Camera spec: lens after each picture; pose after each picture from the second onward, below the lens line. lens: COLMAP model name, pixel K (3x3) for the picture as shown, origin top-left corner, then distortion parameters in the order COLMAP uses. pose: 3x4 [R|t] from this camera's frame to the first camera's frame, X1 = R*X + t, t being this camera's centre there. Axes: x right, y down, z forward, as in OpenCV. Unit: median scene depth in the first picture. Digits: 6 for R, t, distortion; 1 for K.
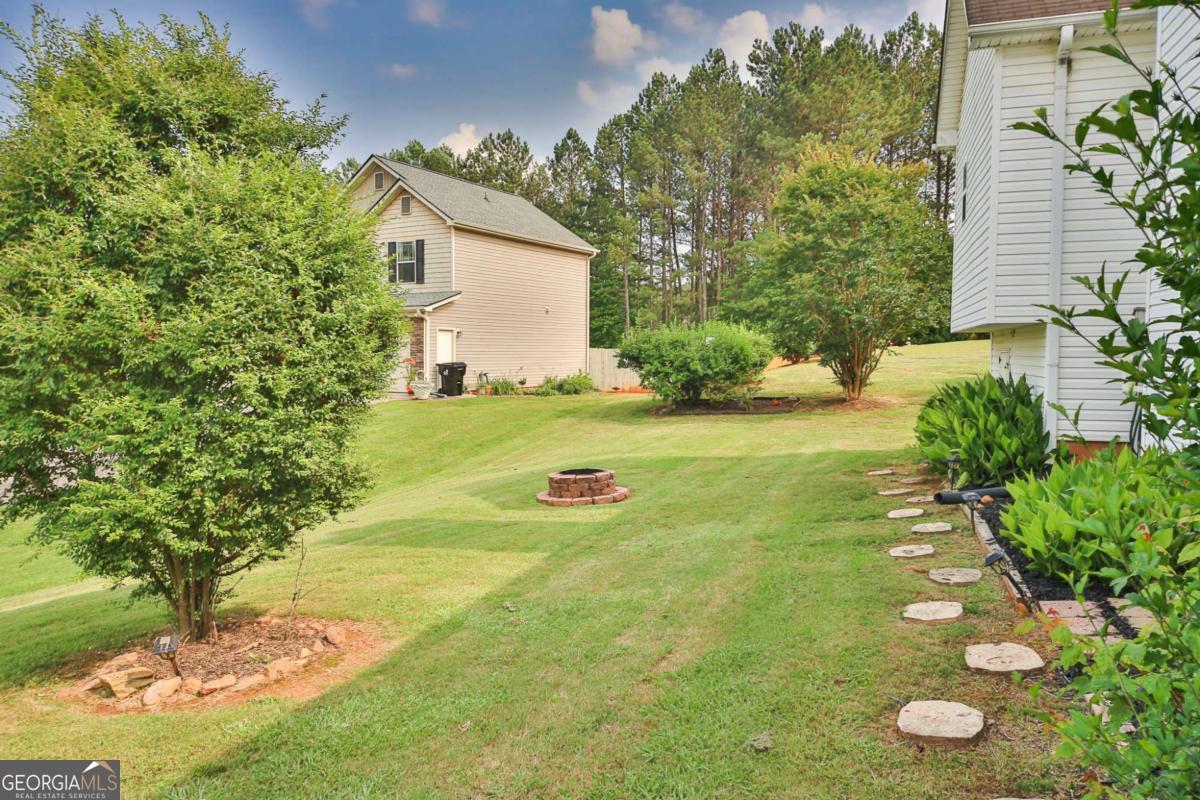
lens RADIAL K [[846.6, 0, 599.1], [0, 846.6, 402.8], [0, 0, 1]] dist [0.001294, 0.003267]
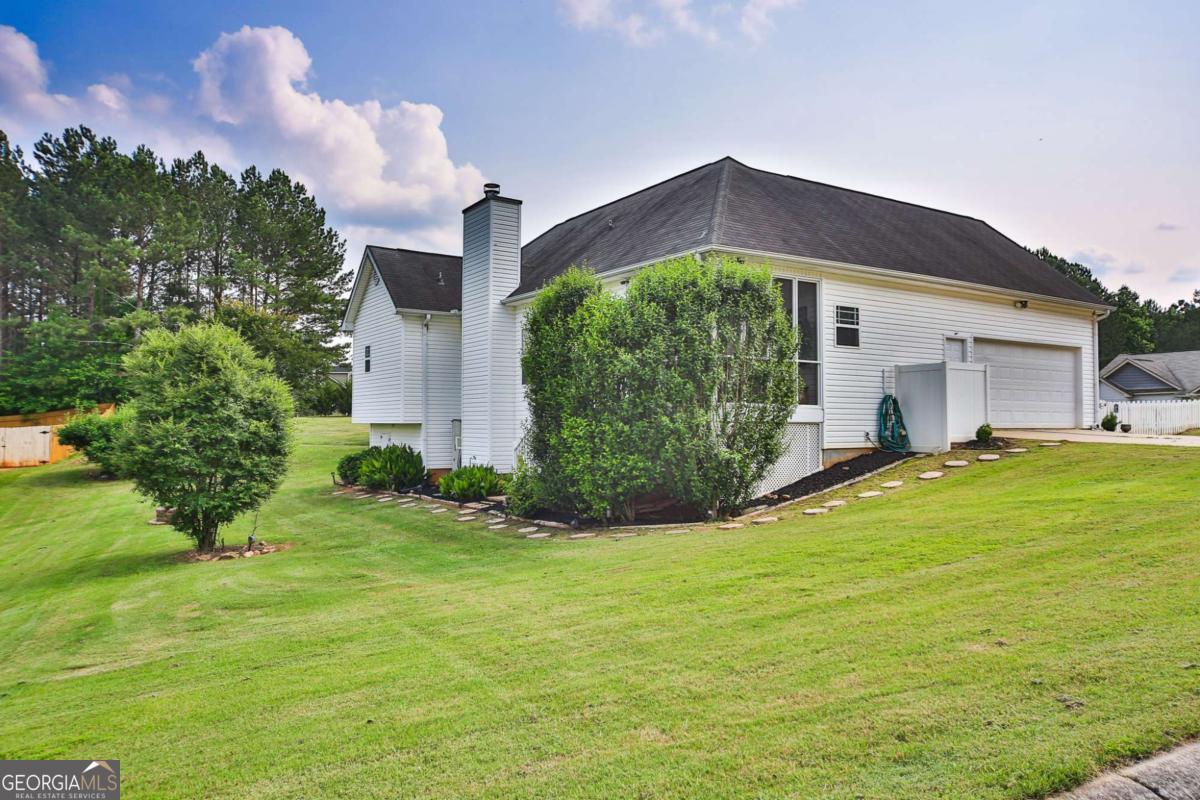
lens RADIAL K [[846.6, 0, 599.9], [0, 846.6, 402.0], [0, 0, 1]] dist [0.001294, 0.003267]
pose [[0.625742, 0.011283, 0.779948, -0.209779], [0.048214, 0.997424, -0.053111, 0.000260], [-0.778538, 0.070838, 0.623586, -0.188625]]
